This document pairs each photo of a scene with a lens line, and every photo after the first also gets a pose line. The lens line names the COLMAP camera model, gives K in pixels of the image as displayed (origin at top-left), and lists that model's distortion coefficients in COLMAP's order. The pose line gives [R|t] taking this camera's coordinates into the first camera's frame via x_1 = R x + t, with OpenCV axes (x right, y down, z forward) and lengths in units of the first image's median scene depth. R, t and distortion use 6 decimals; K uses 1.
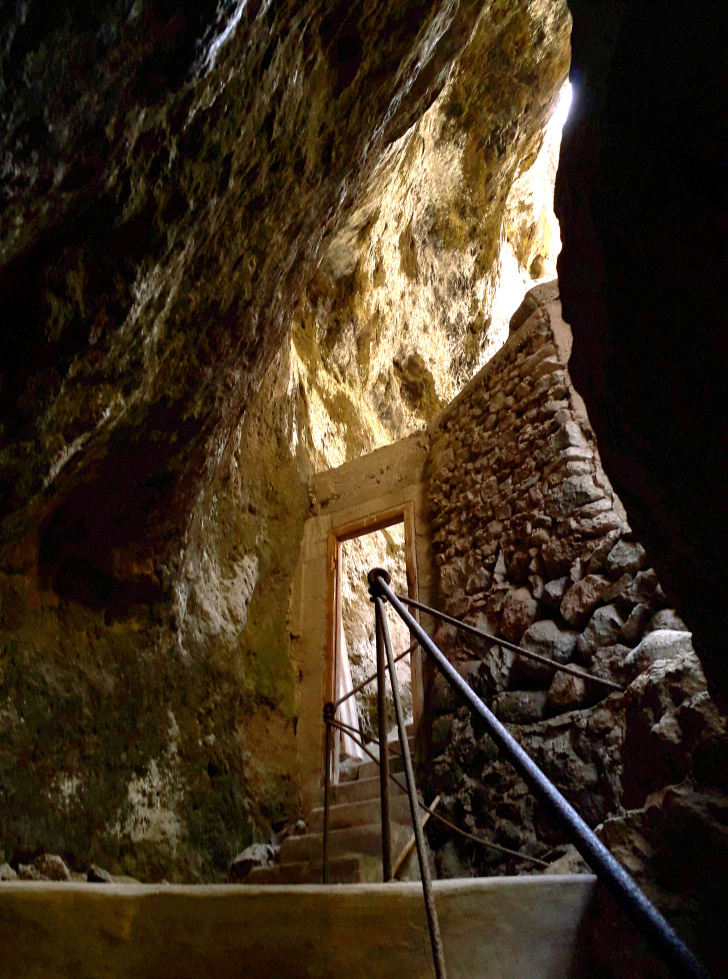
lens RADIAL K [[760.7, 0, 364.0], [0, 760.7, 489.5], [0, 0, 1]] dist [0.035705, -0.000603]
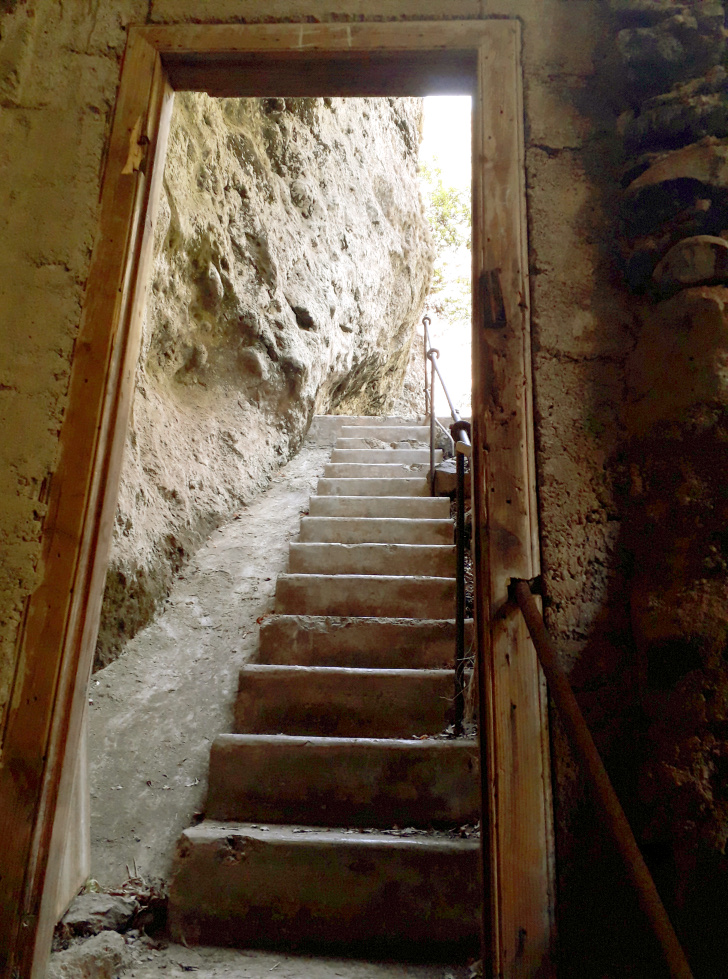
lens RADIAL K [[760.7, 0, 364.0], [0, 760.7, 489.5], [0, 0, 1]] dist [0.035705, -0.000603]
pose [[0.858295, 0.198896, 0.473044, -0.076168], [-0.322497, 0.926109, 0.195751, 0.131667], [-0.399156, -0.320567, 0.859018, 0.748908]]
